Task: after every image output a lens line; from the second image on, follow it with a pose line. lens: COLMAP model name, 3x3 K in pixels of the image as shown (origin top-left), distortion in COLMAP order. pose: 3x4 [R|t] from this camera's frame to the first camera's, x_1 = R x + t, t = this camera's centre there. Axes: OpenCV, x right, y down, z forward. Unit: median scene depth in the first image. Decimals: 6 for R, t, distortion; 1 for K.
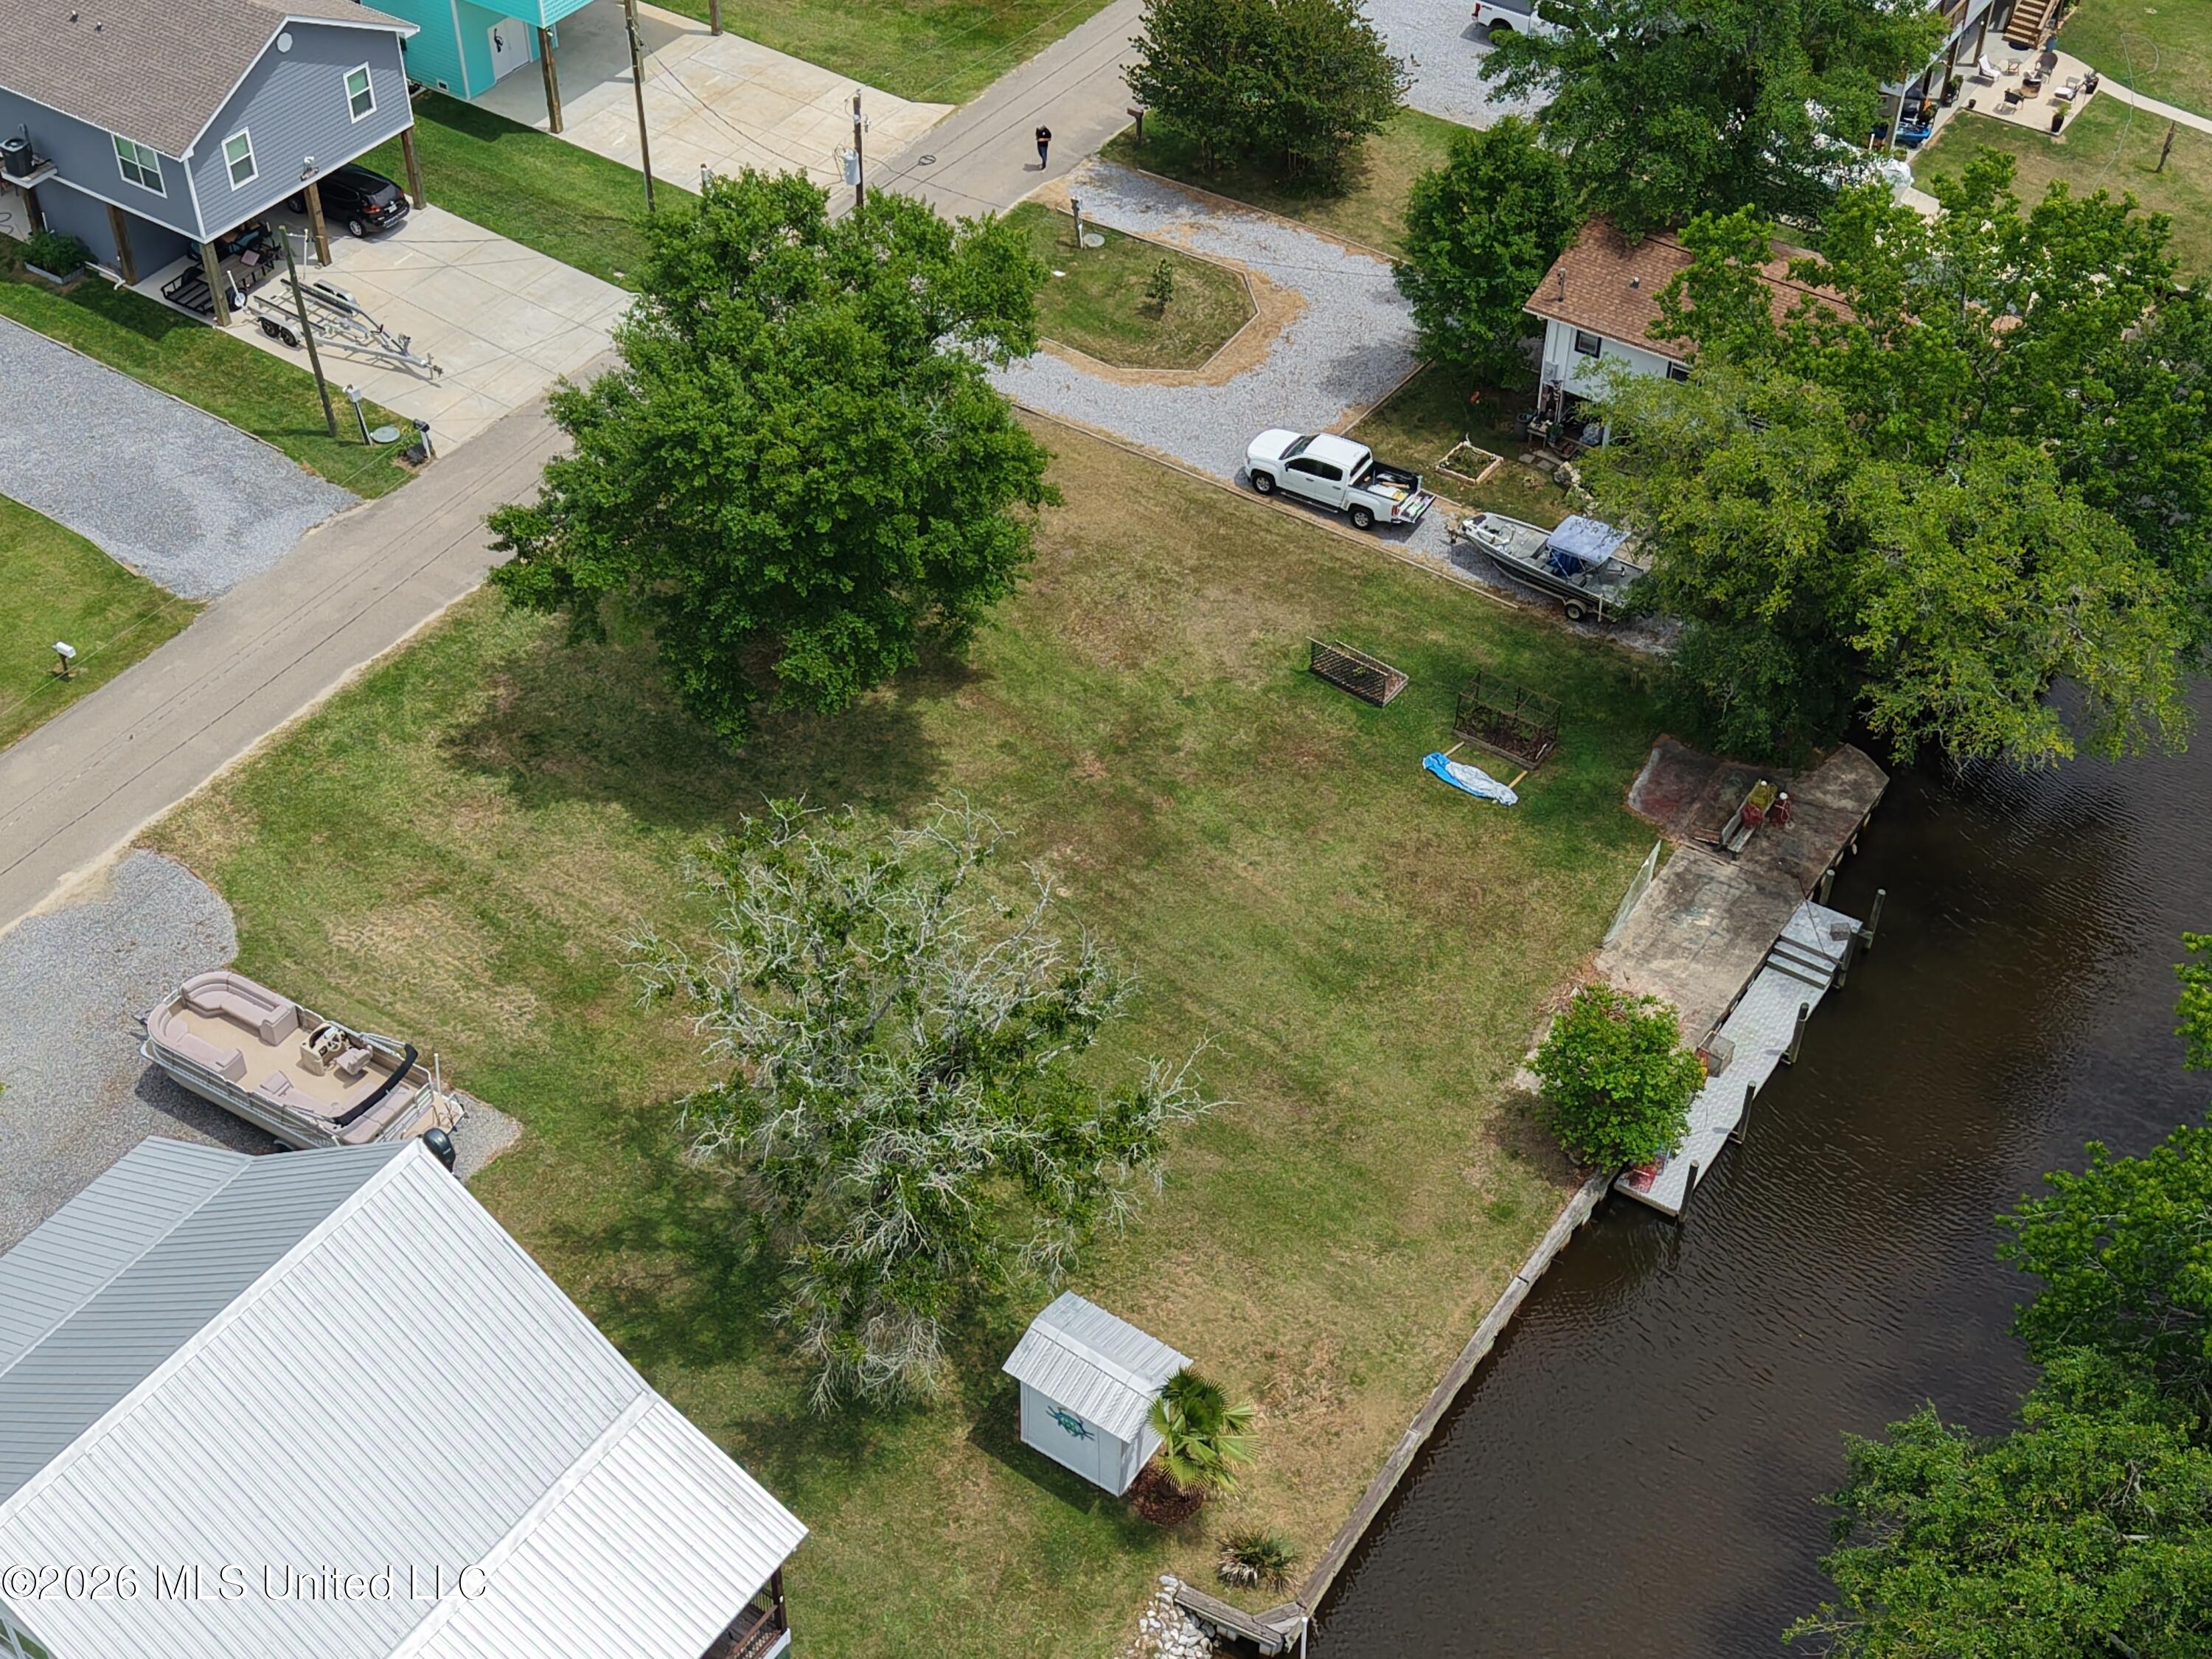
lens RADIAL K [[2880.9, 0, 1077.2], [0, 2880.9, 812.2], [0, 0, 1]] dist [0.103797, 0.000000]
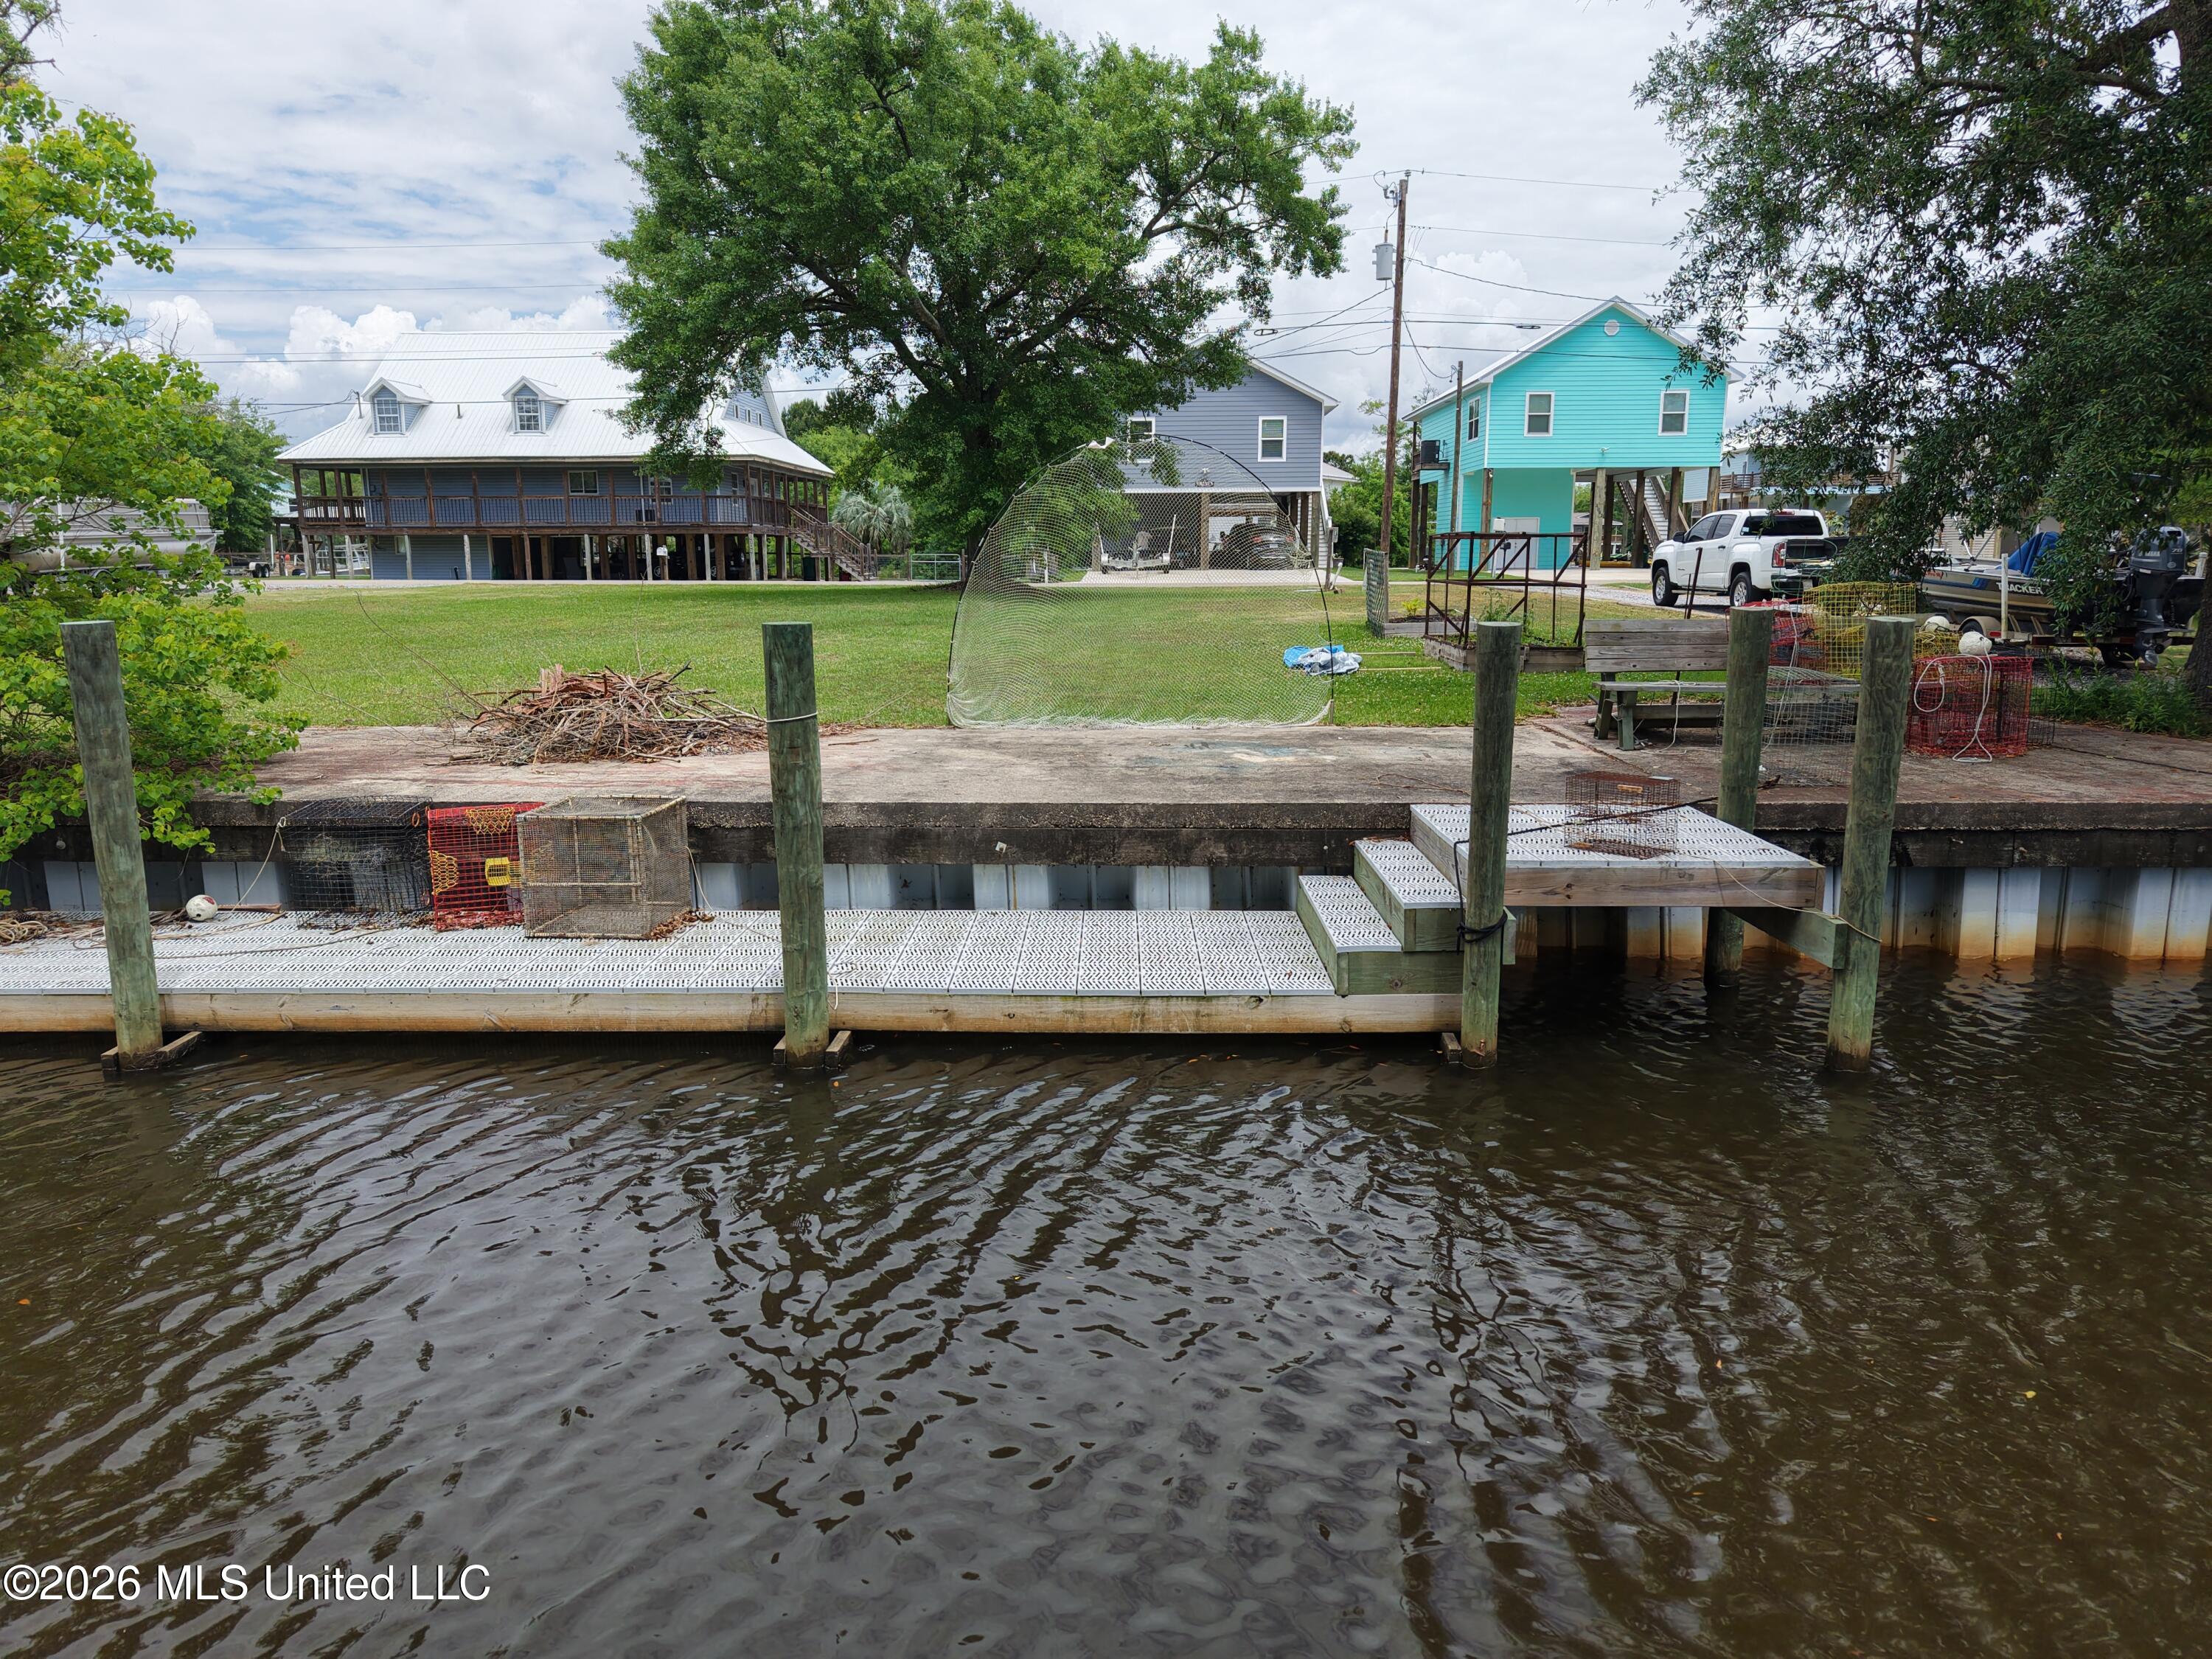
lens RADIAL K [[1479.1, 0, 1094.1], [0, 1479.1, 825.6], [0, 0, 1]] dist [0.034930, -0.036430]
pose [[0.541142, 0.150130, -0.827421, 0.313398], [-0.561964, 0.796533, -0.223004, 0.079875], [0.625589, 0.585658, 0.515406, 0.896999]]
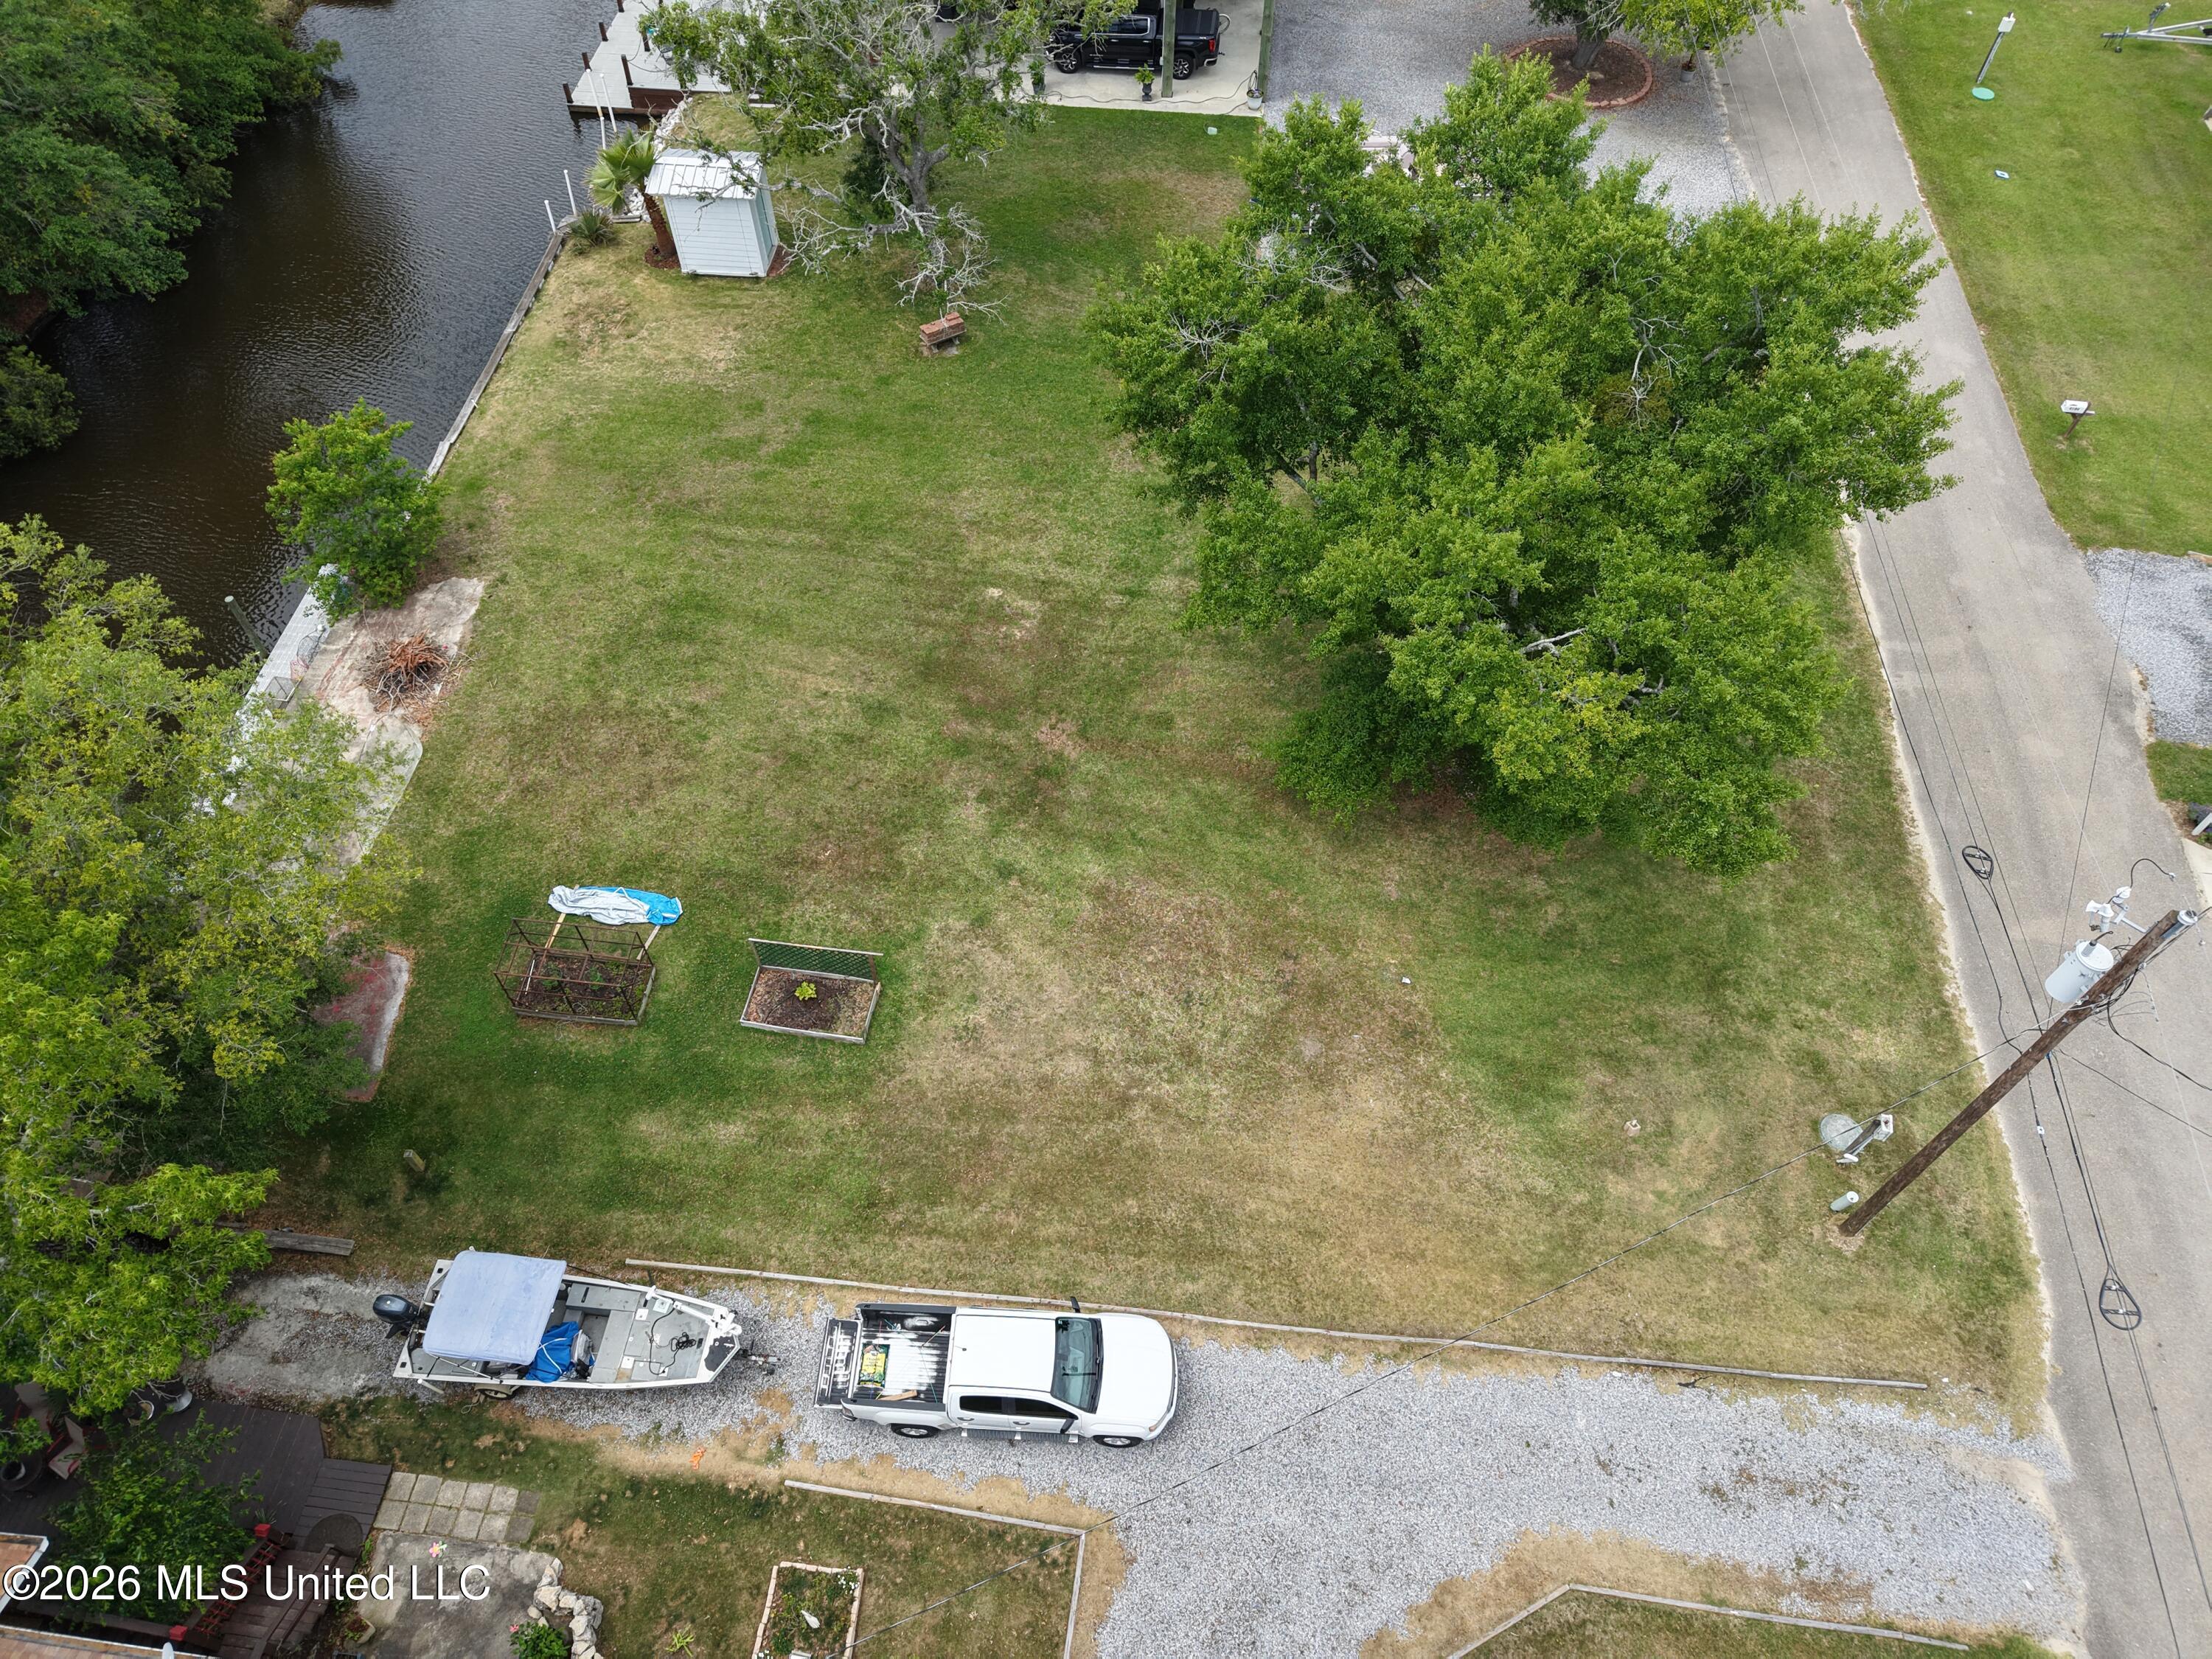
lens RADIAL K [[1479.1, 0, 1098.3], [0, 1479.1, 826.2], [0, 0, 1]] dist [0.034930, -0.036430]
pose [[-0.880673, 0.377344, -0.286403, 0.131032], [-0.322081, -0.033597, 0.946116, -0.438455], [0.347388, 0.925464, 0.151123, 0.986601]]
